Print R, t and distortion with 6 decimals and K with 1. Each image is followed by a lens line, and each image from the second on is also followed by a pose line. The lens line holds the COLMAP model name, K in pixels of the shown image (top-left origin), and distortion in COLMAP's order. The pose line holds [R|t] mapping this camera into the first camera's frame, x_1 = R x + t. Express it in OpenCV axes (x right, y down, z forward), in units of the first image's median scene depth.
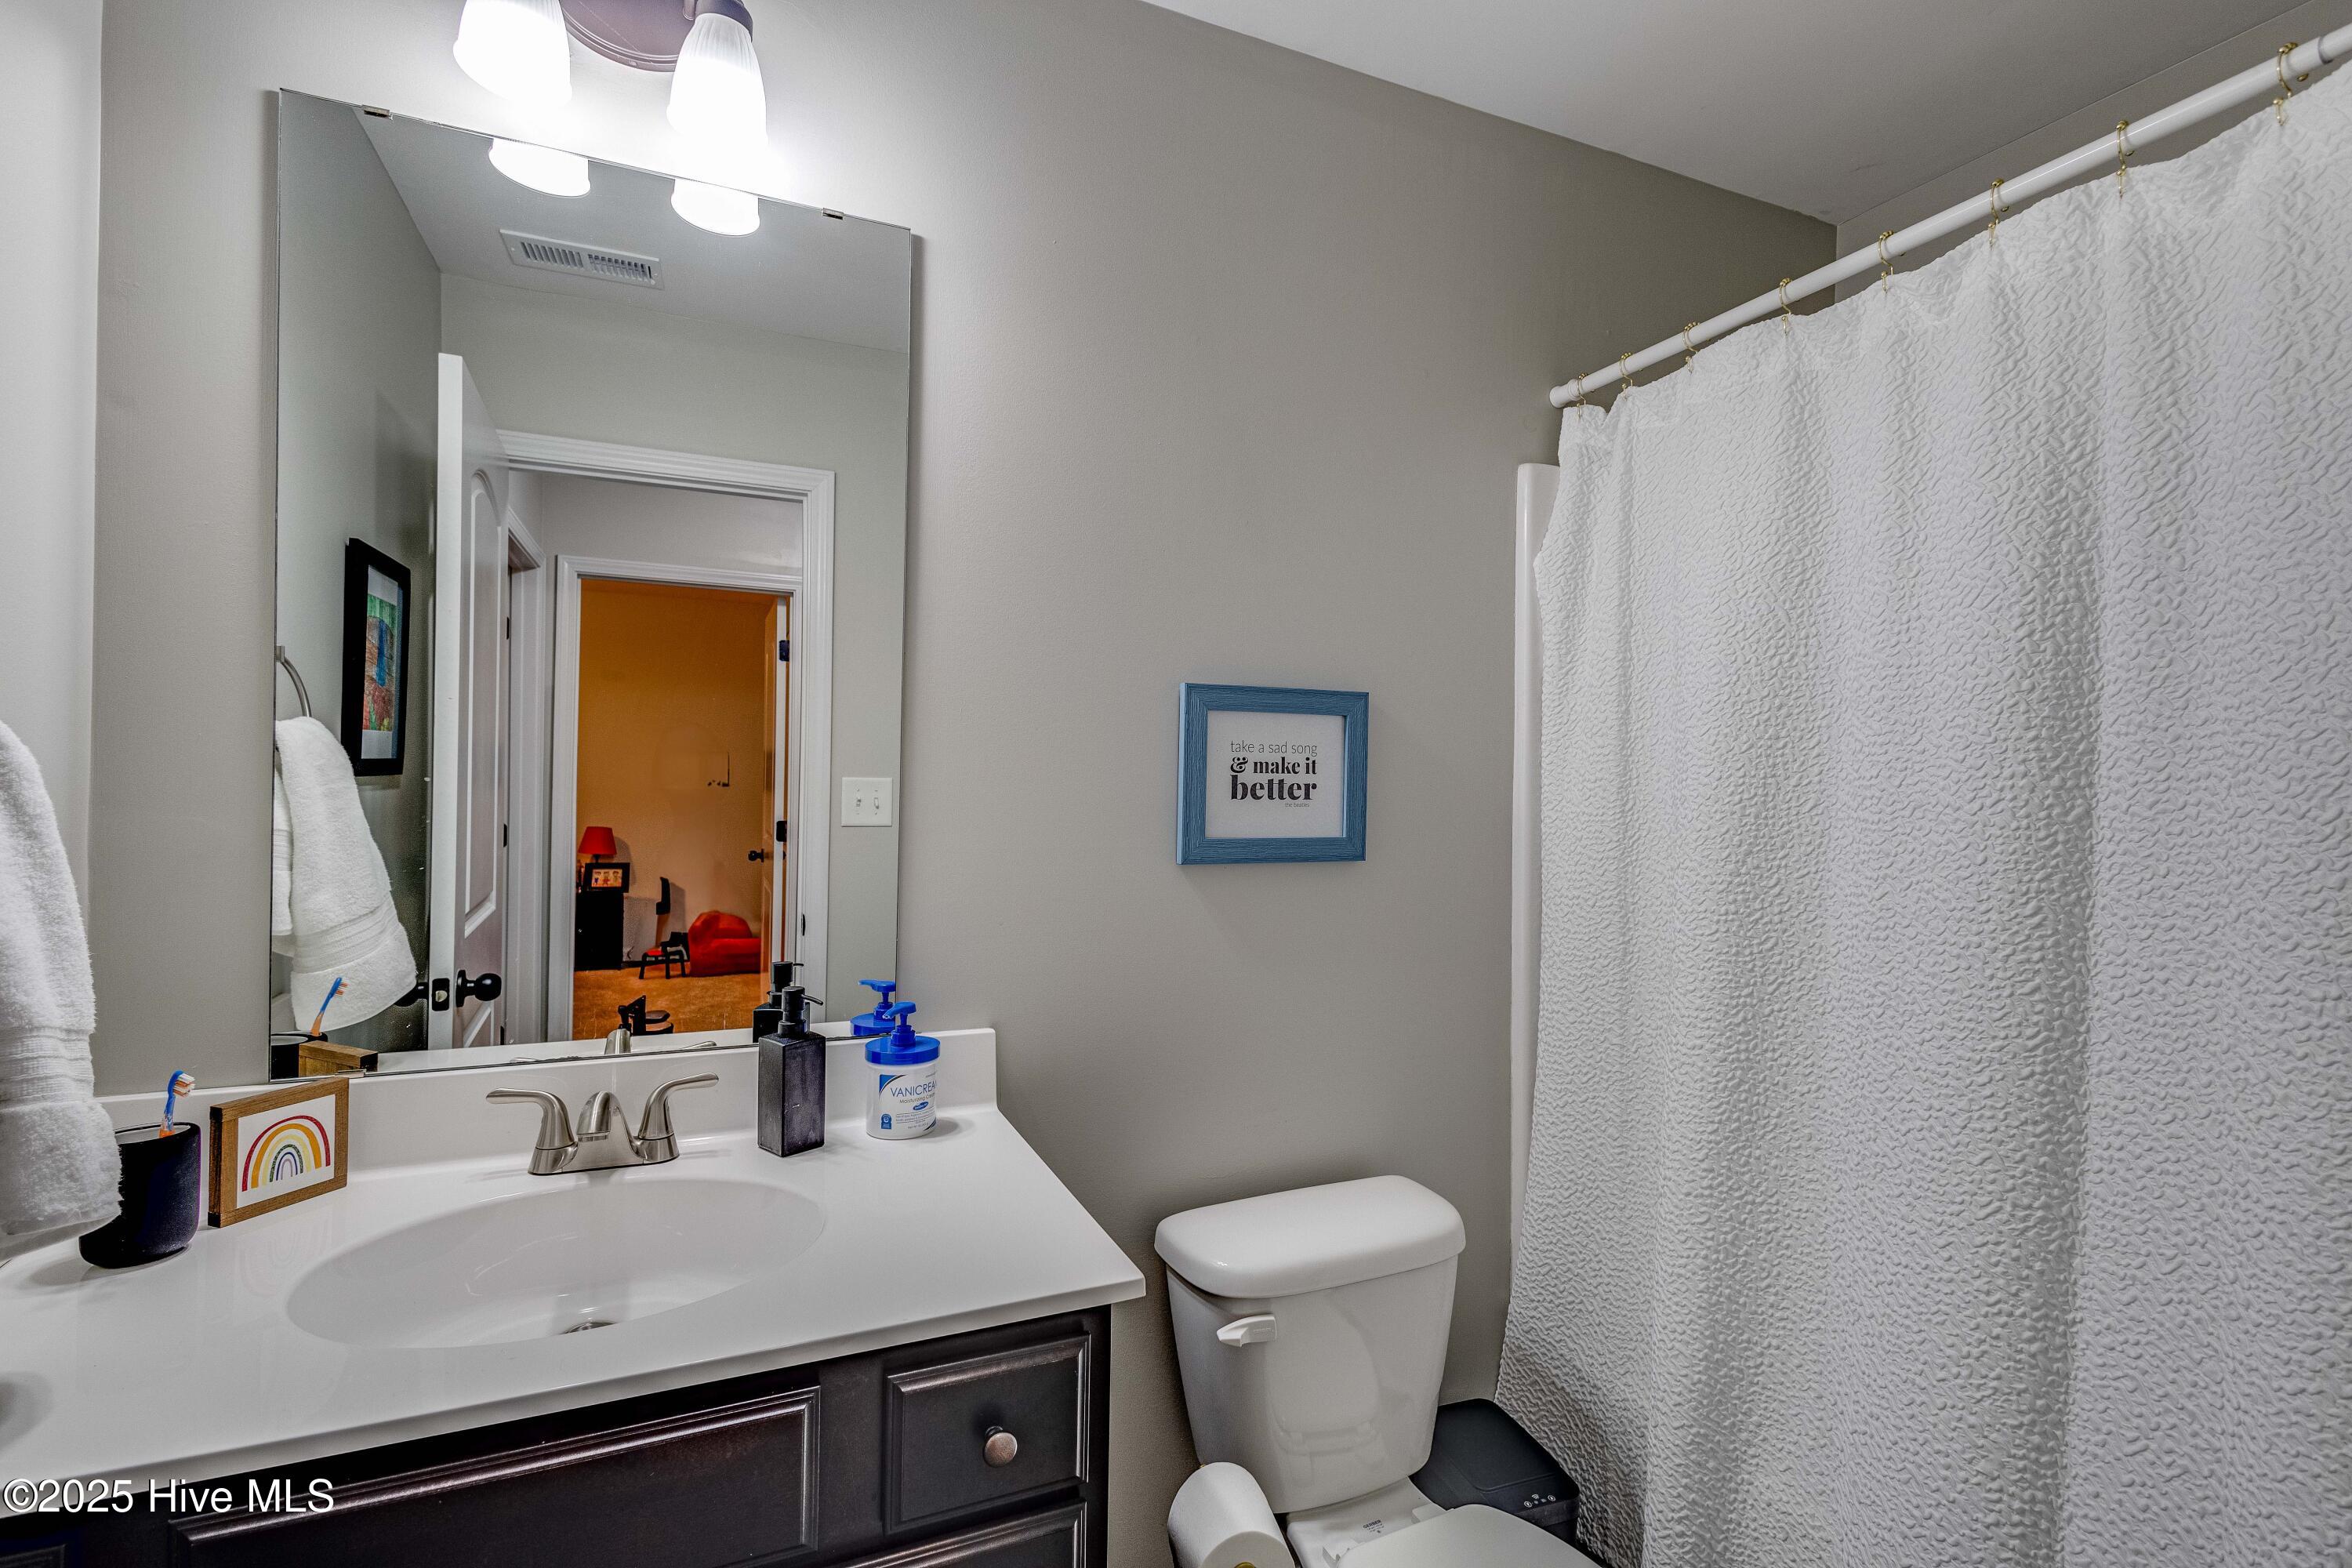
lens RADIAL K [[1090.3, 0, 1181.8], [0, 1090.3, 774.4], [0, 0, 1]] dist [0.013326, -0.001908]
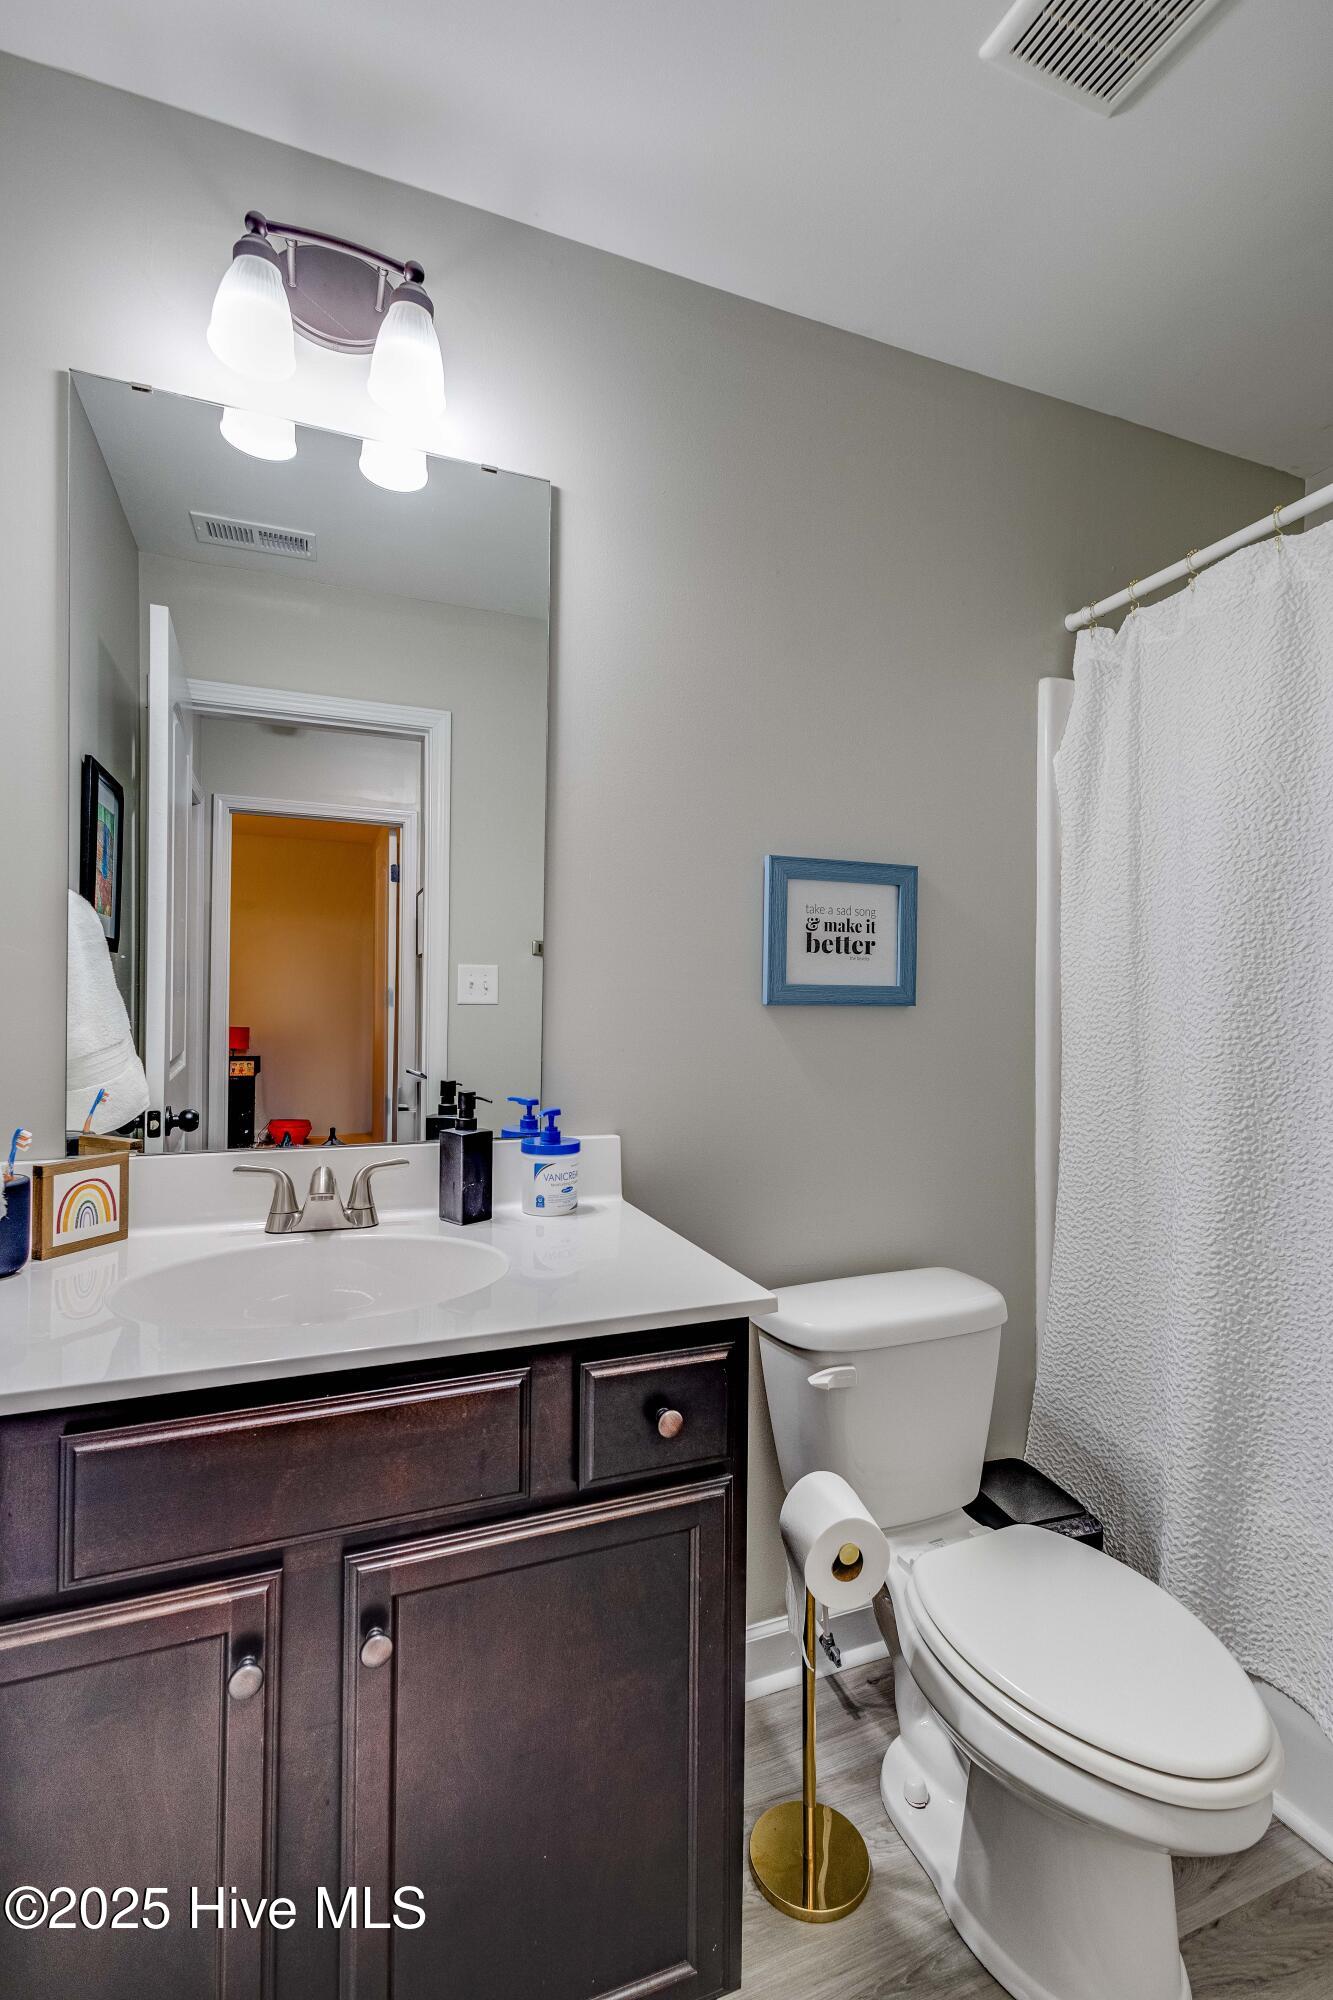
lens RADIAL K [[927.2, 0, 662.7], [0, 927.2, 1005.4], [0, 0, 1]] dist [0.013326, -0.001908]
pose [[0.999364, -0.005152, -0.035299, -0.085286], [0.005145, 0.999987, -0.000292, 0.088410], [0.035300, 0.000110, 0.999377, -0.037512]]
